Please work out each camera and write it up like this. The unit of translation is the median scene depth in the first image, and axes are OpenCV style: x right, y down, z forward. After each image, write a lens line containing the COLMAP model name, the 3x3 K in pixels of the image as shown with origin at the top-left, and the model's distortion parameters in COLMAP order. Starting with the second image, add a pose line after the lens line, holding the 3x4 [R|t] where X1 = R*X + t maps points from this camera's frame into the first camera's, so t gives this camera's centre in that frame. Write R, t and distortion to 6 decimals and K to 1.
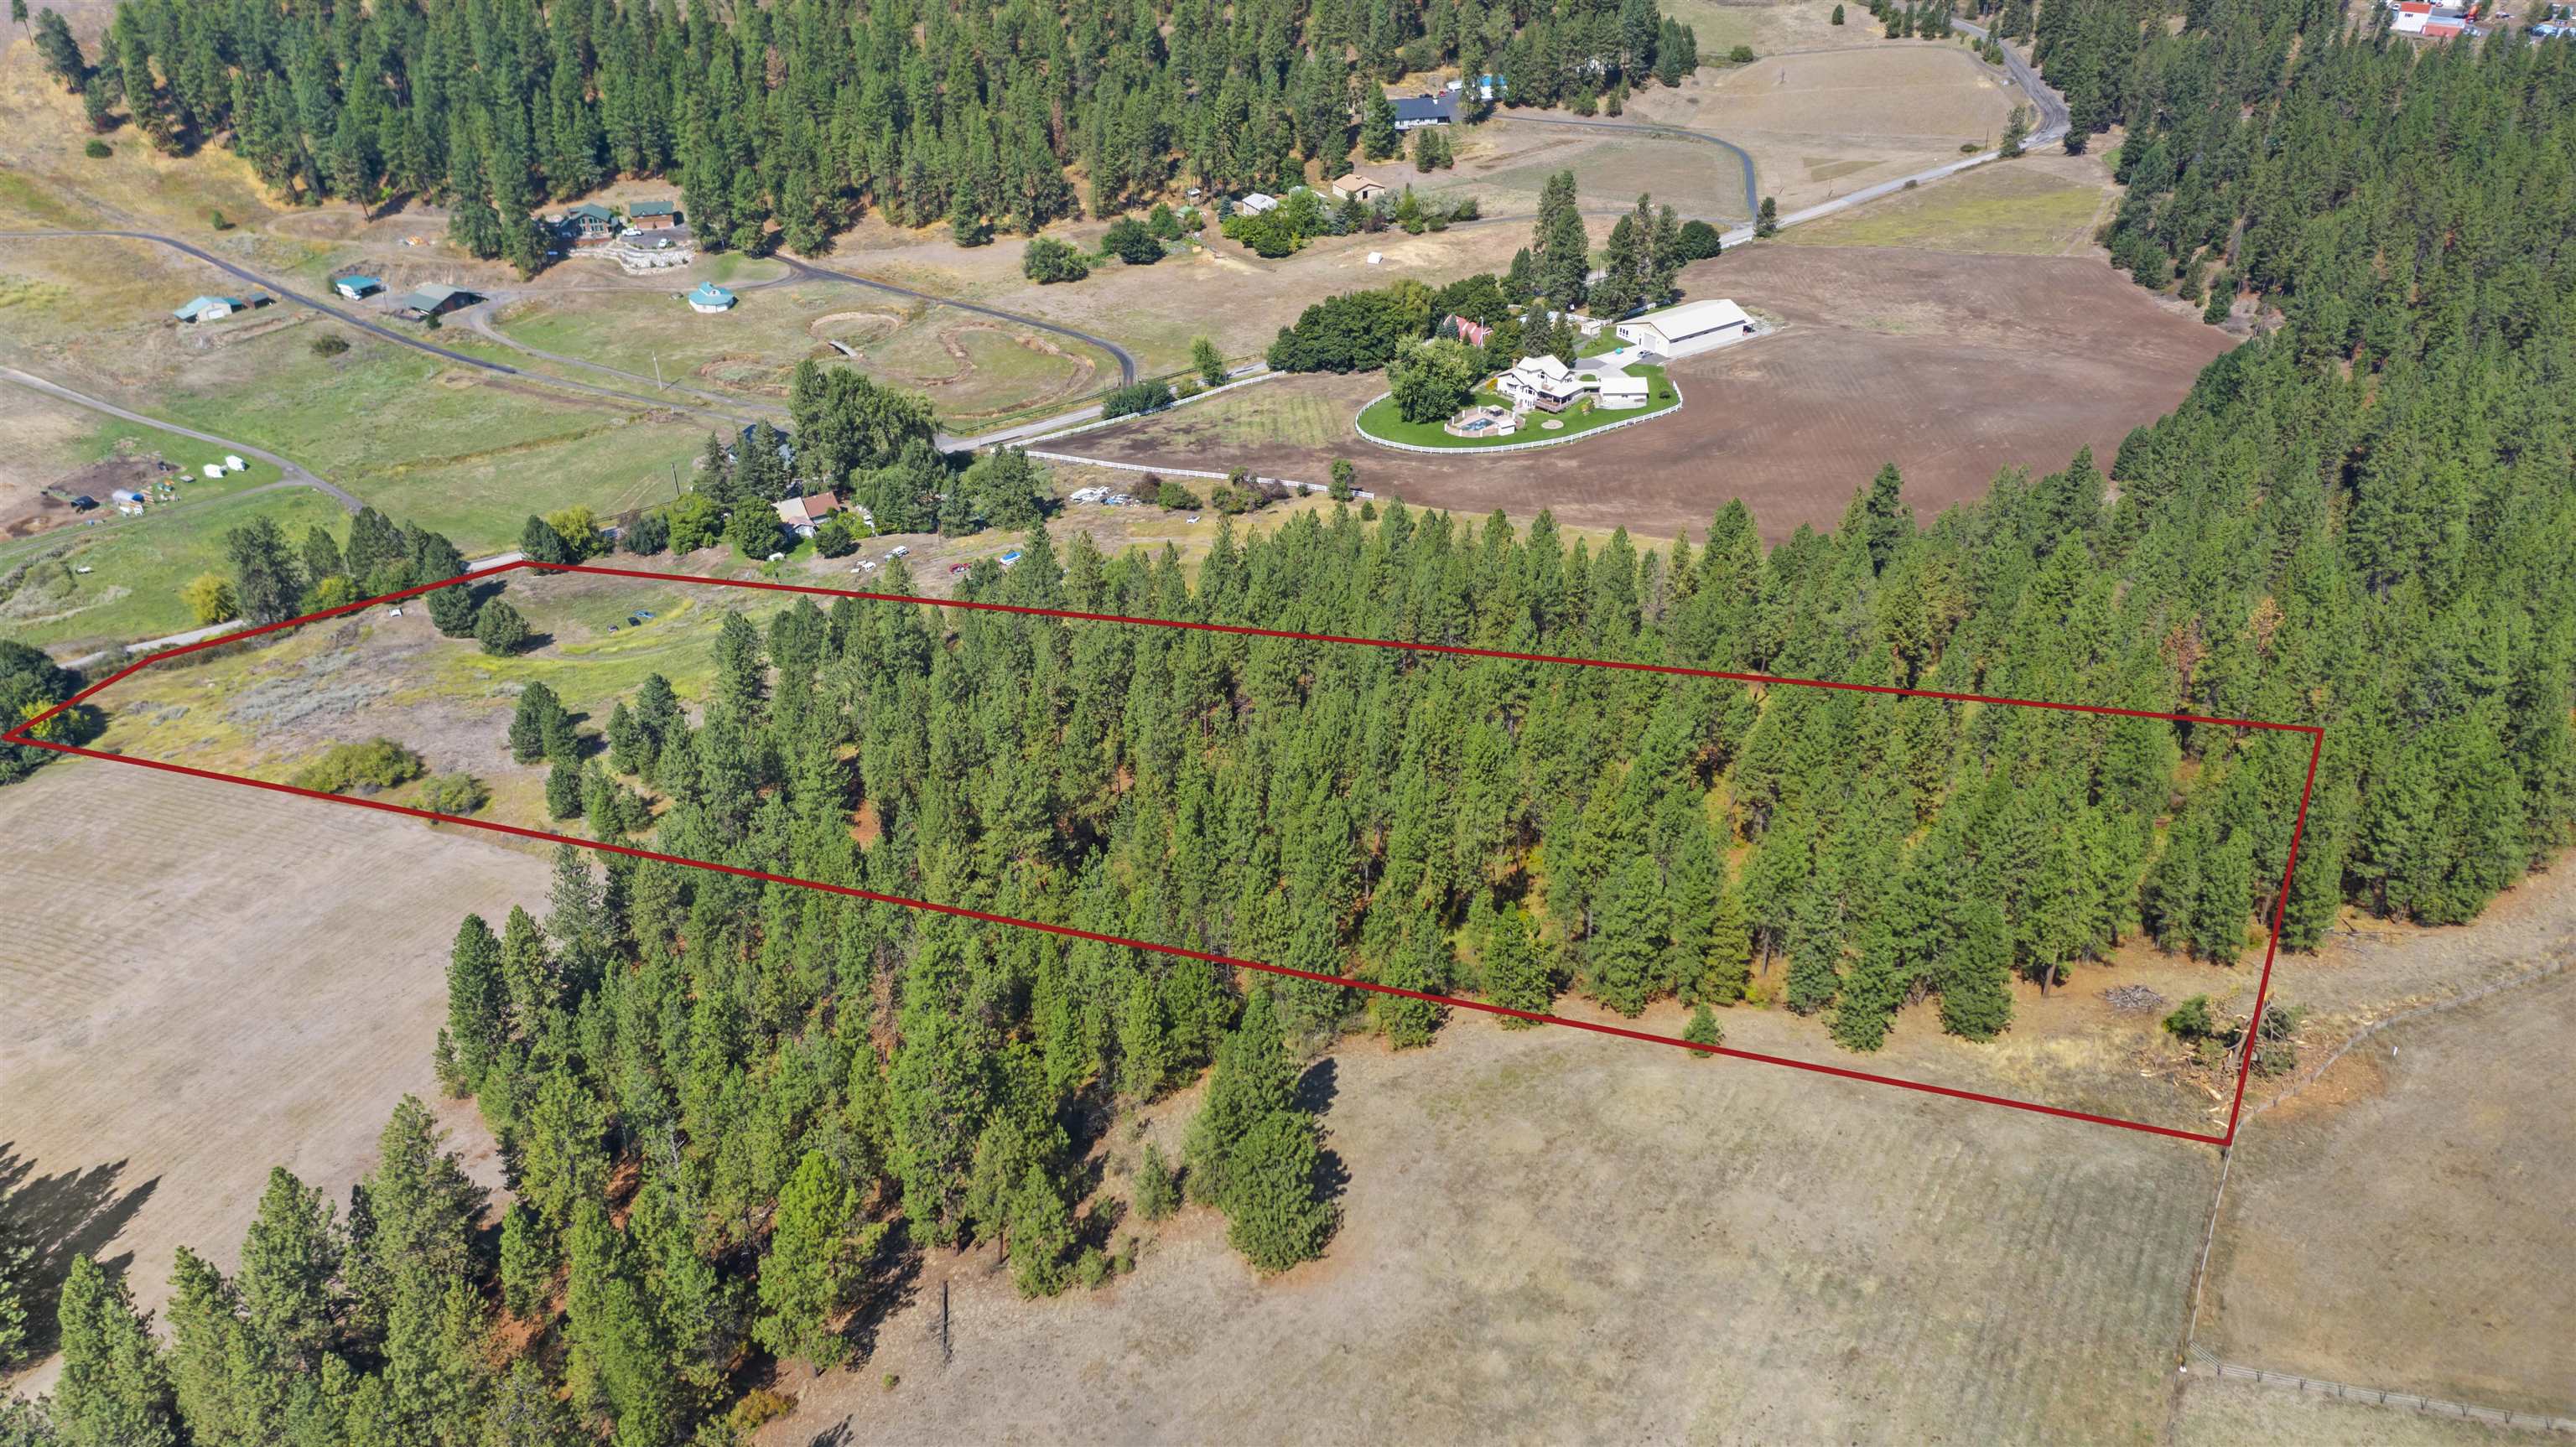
lens RADIAL K [[2044.5, 0, 1297.2], [0, 2044.5, 724.4], [0, 0, 1]] dist [-0.000776, 0.003532]
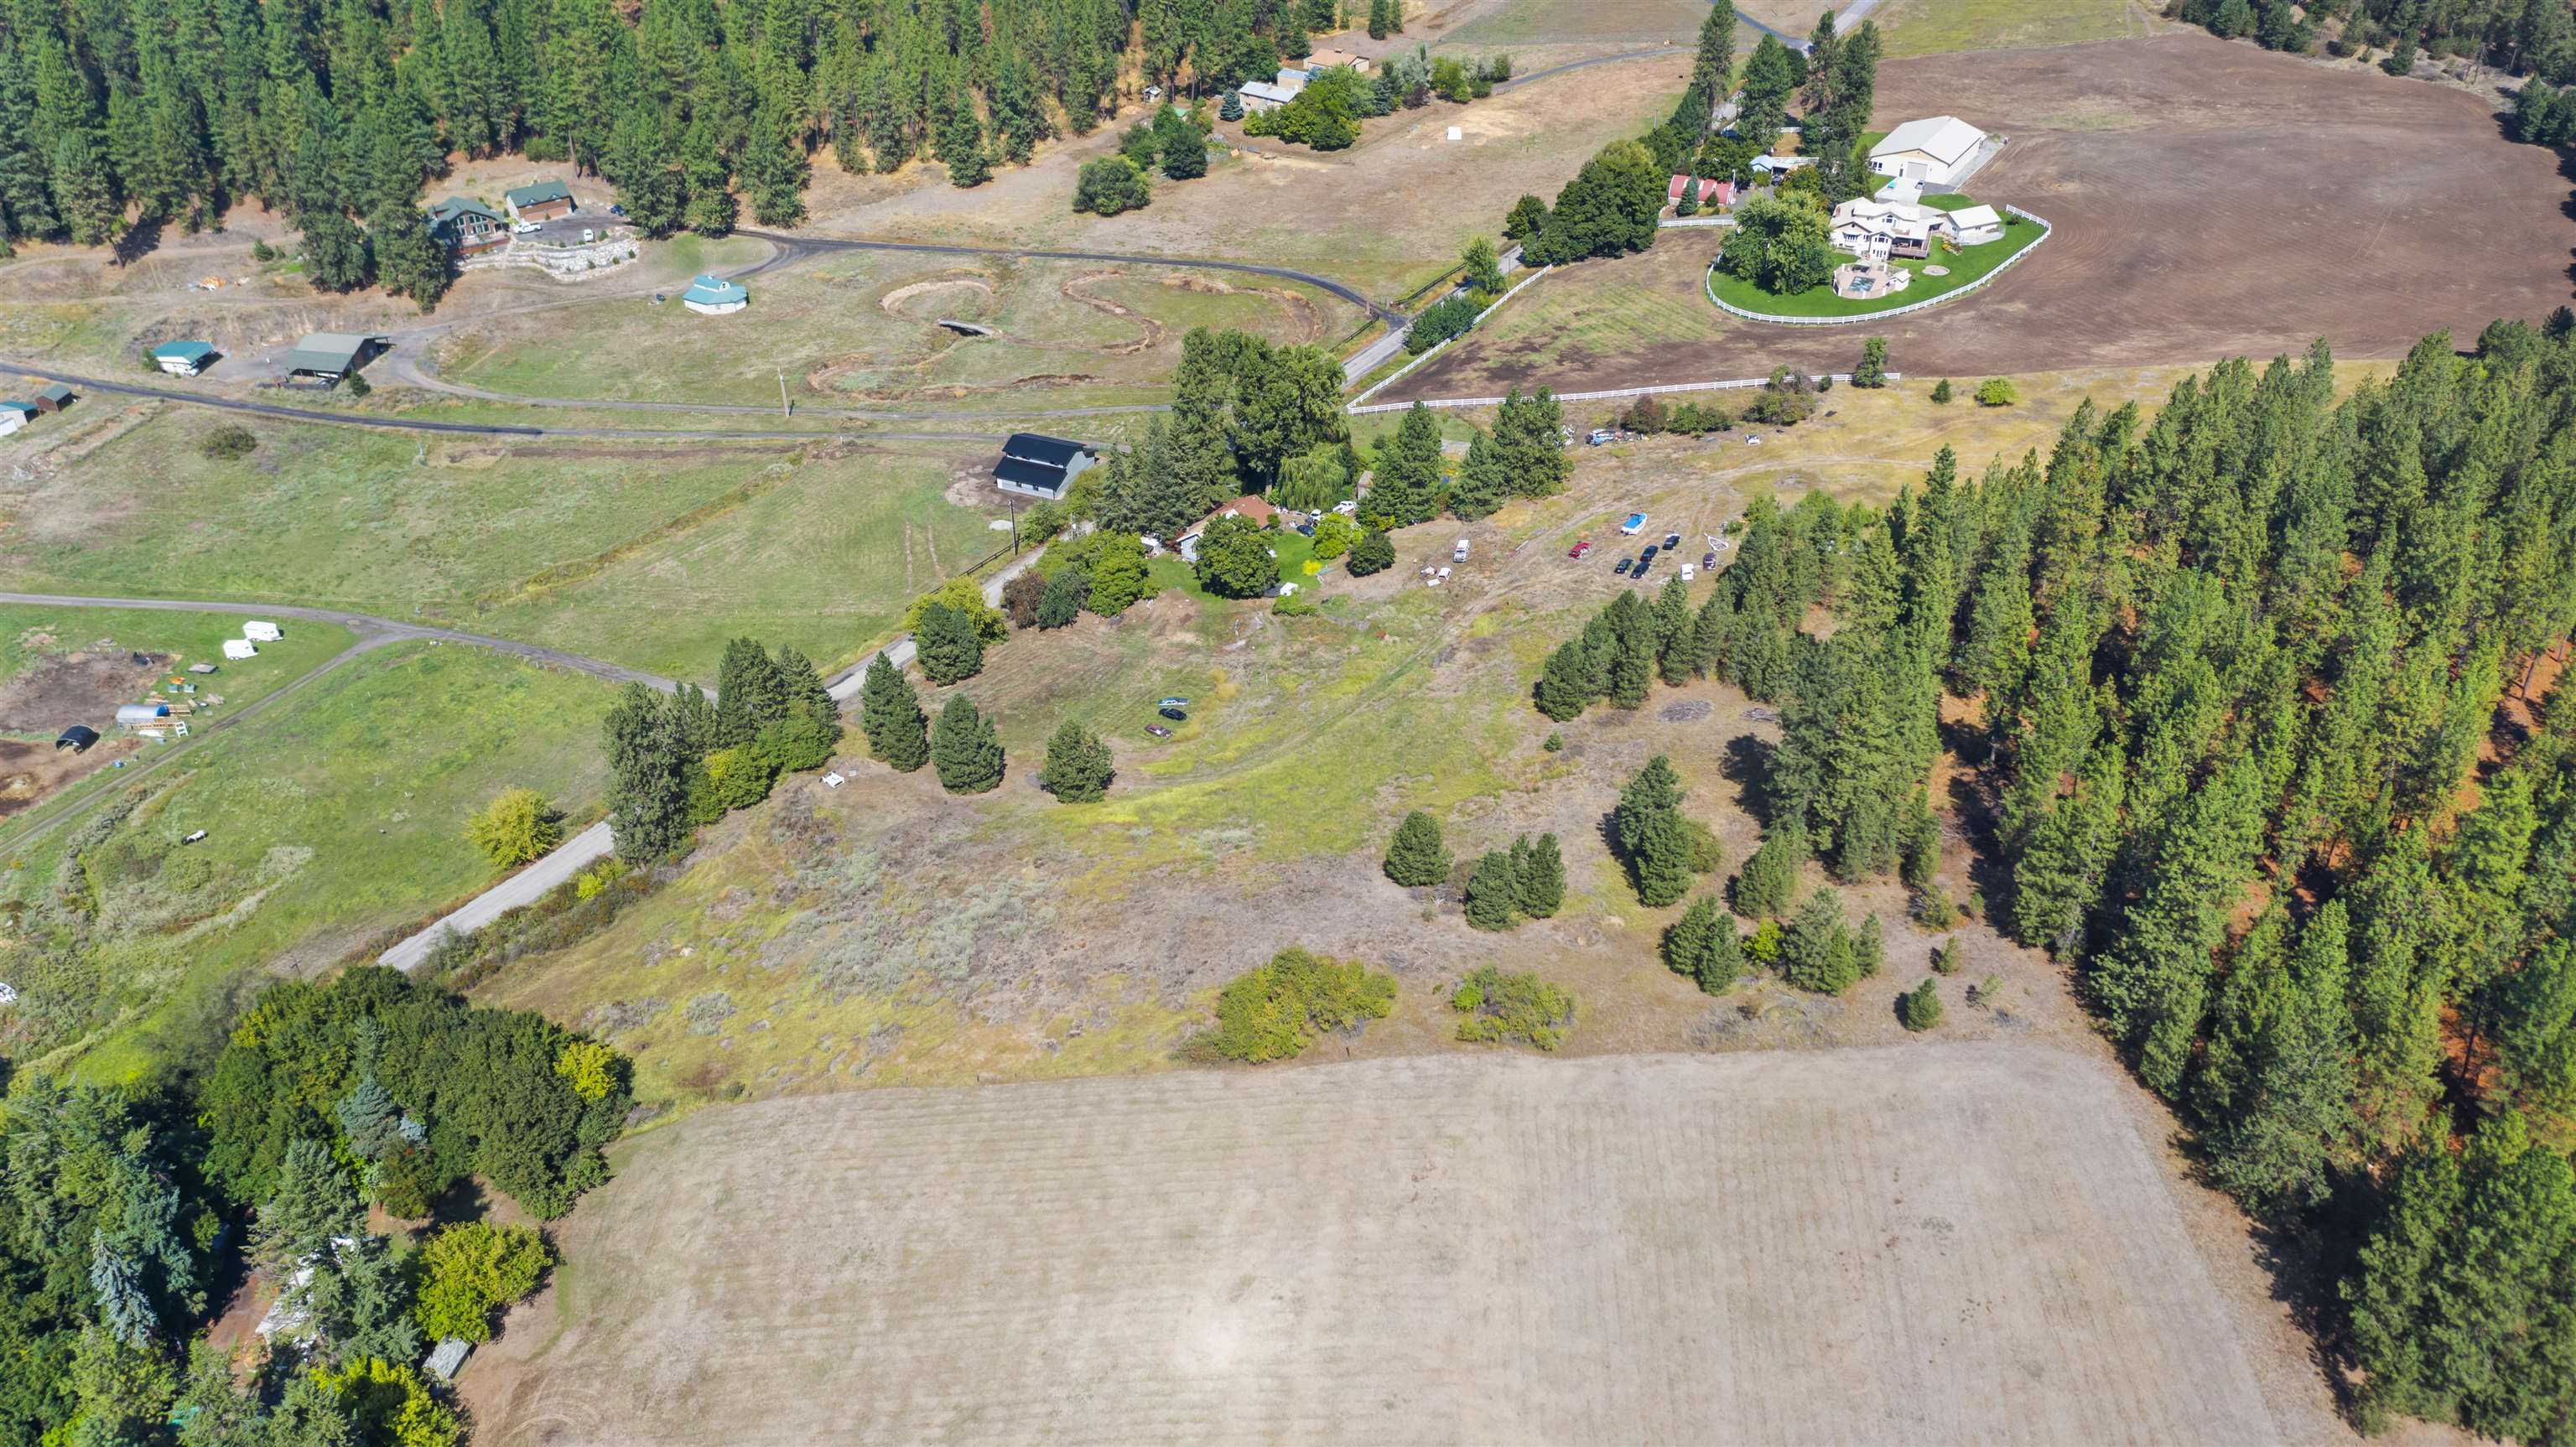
lens RADIAL K [[2044.5, 0, 1297.2], [0, 2044.5, 724.4], [0, 0, 1]] dist [-0.000776, 0.003532]
pose [[0.913927, -0.223532, 0.338779, -0.367871], [0.211562, 0.974681, 0.072376, -0.062528], [-0.346380, 0.005526, 0.938078, 0.219817]]
